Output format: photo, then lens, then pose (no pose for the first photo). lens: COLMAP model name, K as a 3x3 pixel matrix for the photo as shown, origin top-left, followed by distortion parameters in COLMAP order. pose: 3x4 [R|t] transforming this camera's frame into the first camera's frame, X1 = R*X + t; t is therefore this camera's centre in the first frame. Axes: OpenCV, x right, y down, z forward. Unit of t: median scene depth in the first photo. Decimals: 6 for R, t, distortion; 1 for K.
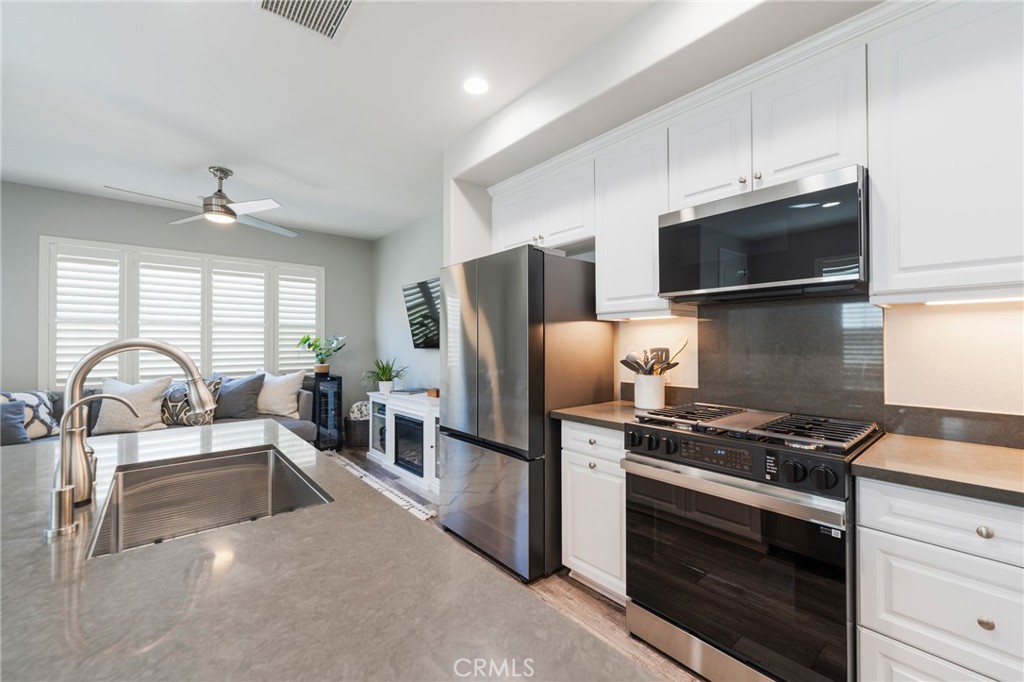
lens RADIAL K [[415.8, 0, 511.6], [0, 415.8, 336.0], [0, 0, 1]] dist [-0.003049, -0.000321]
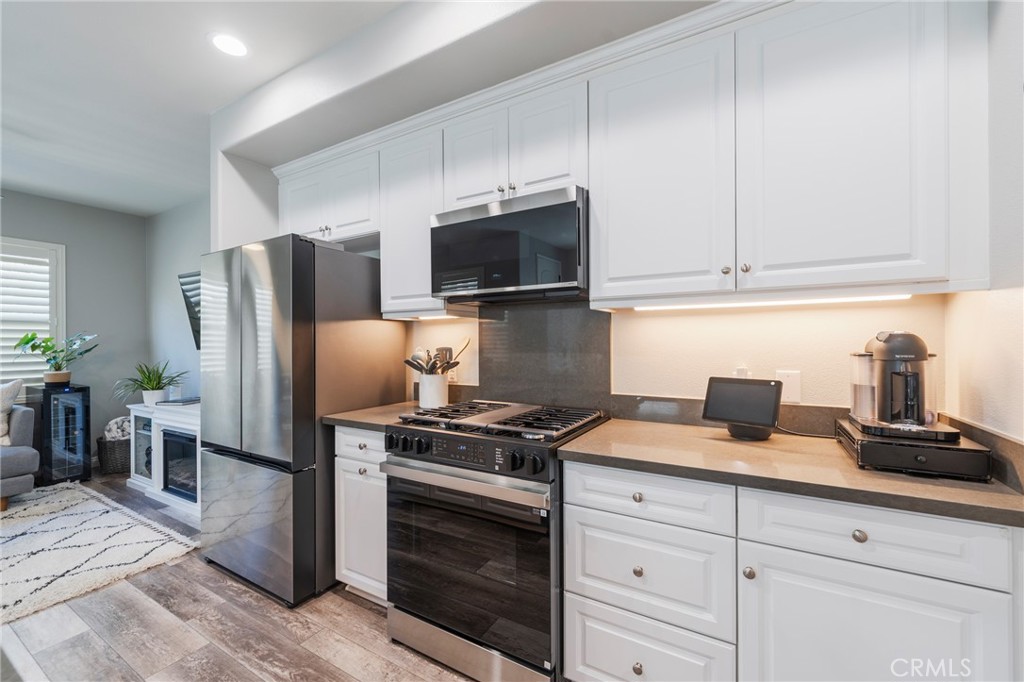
lens RADIAL K [[417.9, 0, 513.1], [0, 417.9, 338.8], [0, 0, 1]] dist [-0.002888, -0.000332]
pose [[0.942488, -0.000206, 0.334240, 0.180450], [-0.002576, 0.999966, 0.007879, -0.000906], [-0.334230, -0.008287, 0.942455, -0.015645]]
